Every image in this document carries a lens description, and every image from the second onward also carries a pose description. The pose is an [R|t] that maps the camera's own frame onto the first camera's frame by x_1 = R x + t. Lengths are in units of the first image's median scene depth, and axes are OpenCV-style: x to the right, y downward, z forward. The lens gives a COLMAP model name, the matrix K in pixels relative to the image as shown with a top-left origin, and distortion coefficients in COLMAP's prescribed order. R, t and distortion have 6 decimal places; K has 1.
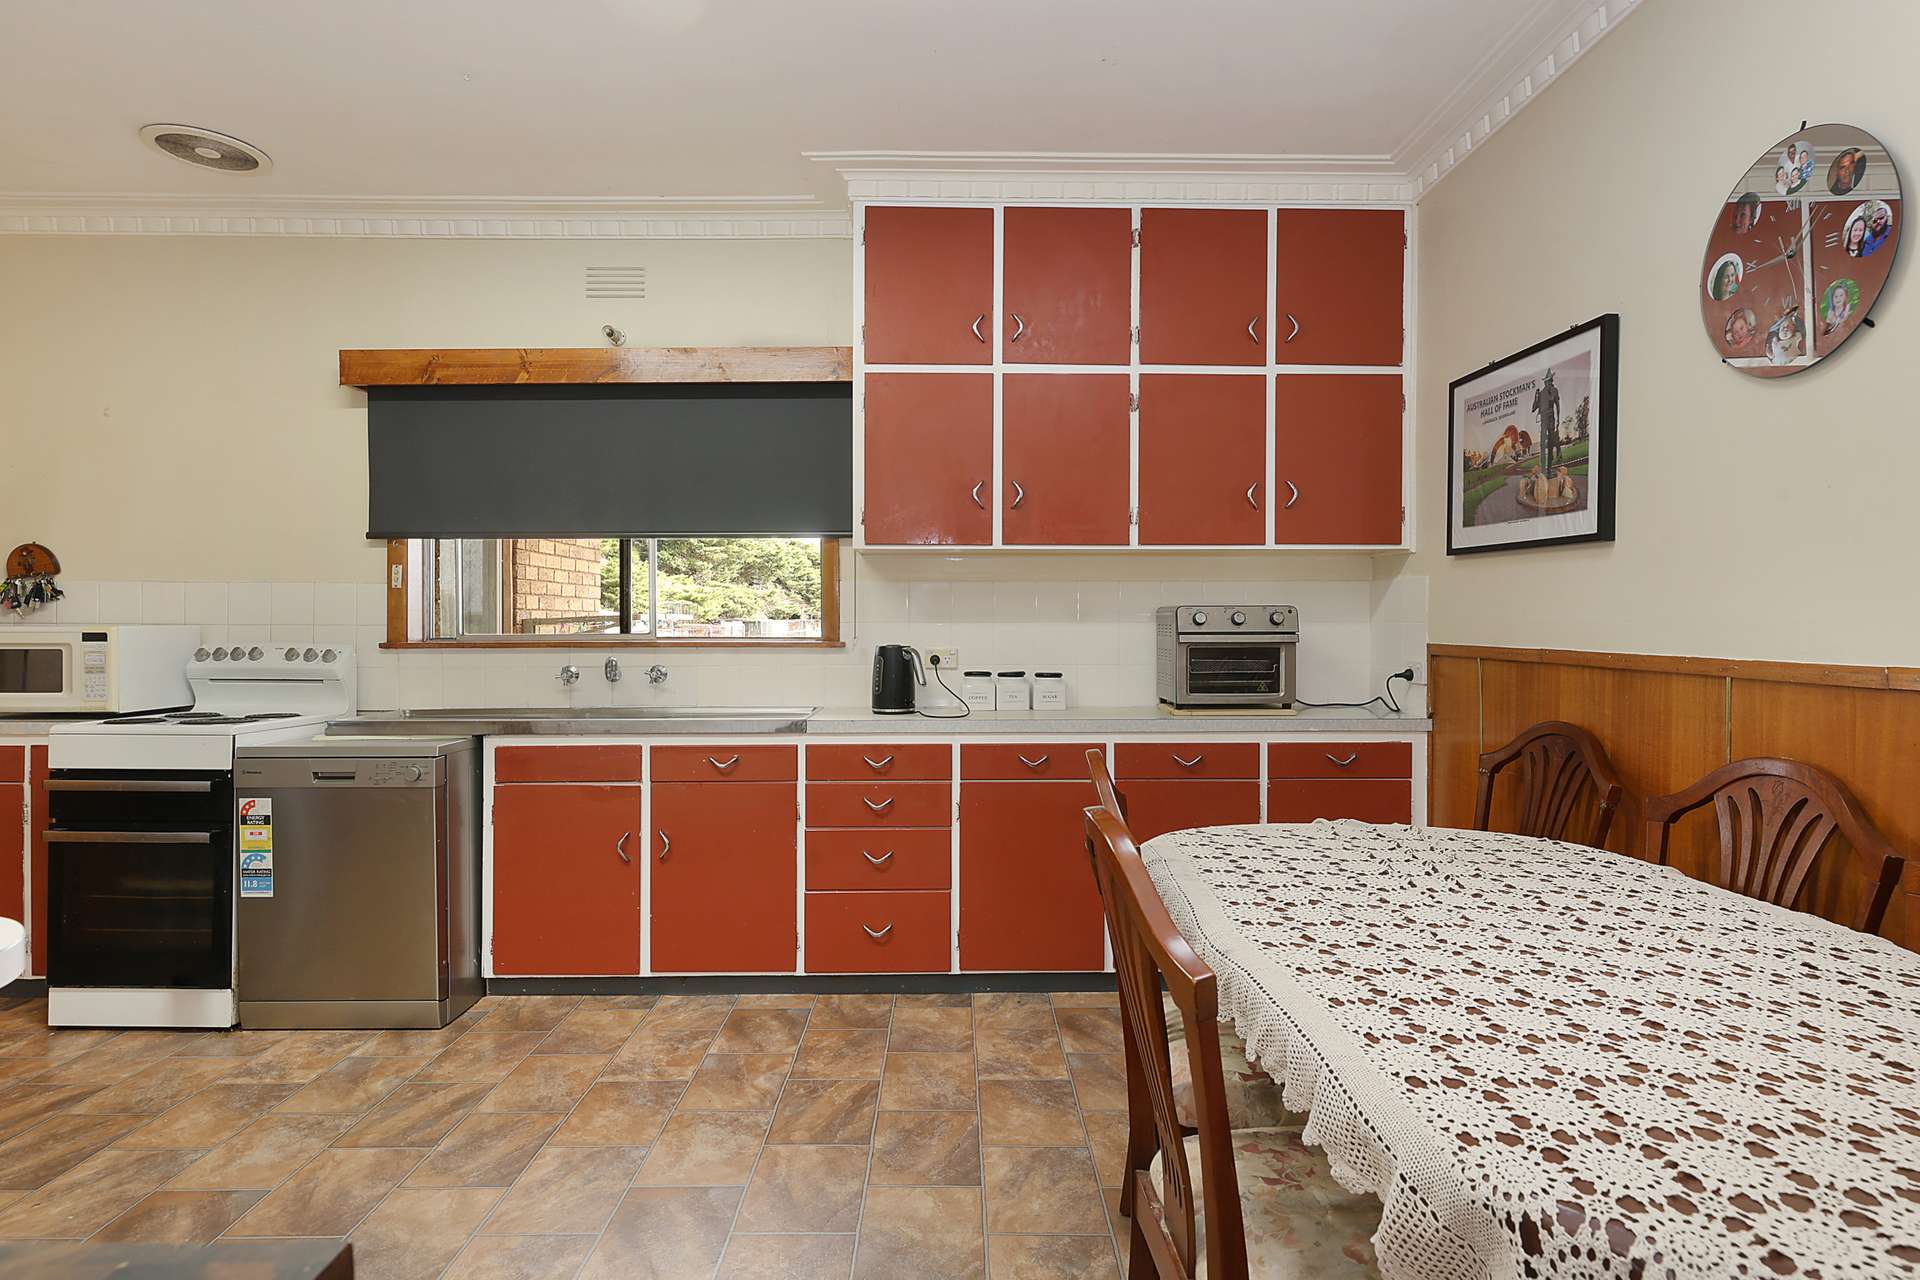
lens RADIAL K [[994.2, 0, 960.0], [0, 994.2, 627.3], [0, 0, 1]] dist [-0.002065, 0.000105]
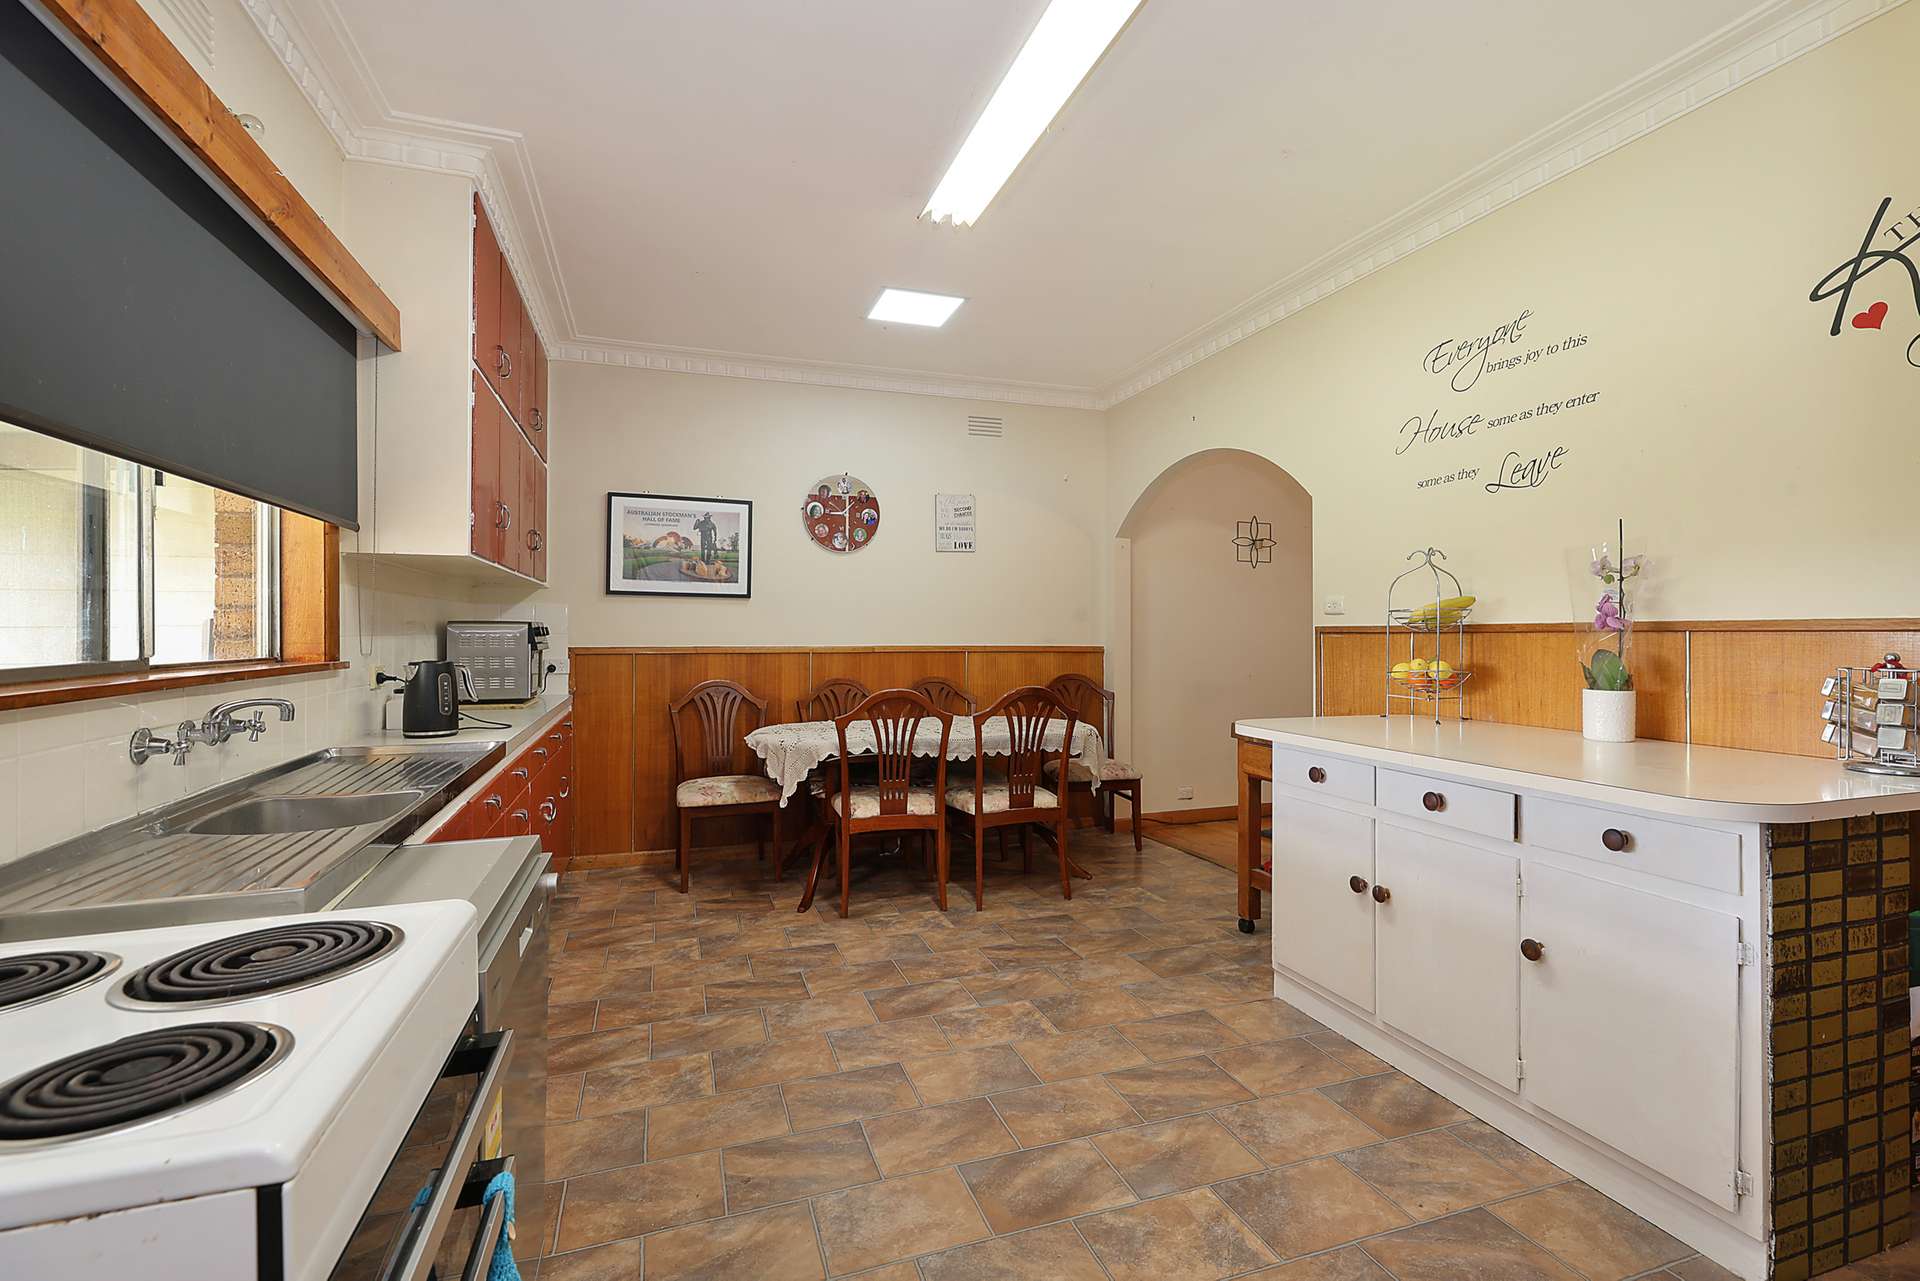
lens RADIAL K [[878.2, 0, 962.3], [0, 878.2, 635.7], [0, 0, 1]] dist [-0.002163, -0.000216]
pose [[-0.311367, -0.005778, 0.950272, -1.339387], [0.006390, 0.999946, 0.008174, -0.012328], [-0.950268, 0.008617, -0.311313, 1.078990]]
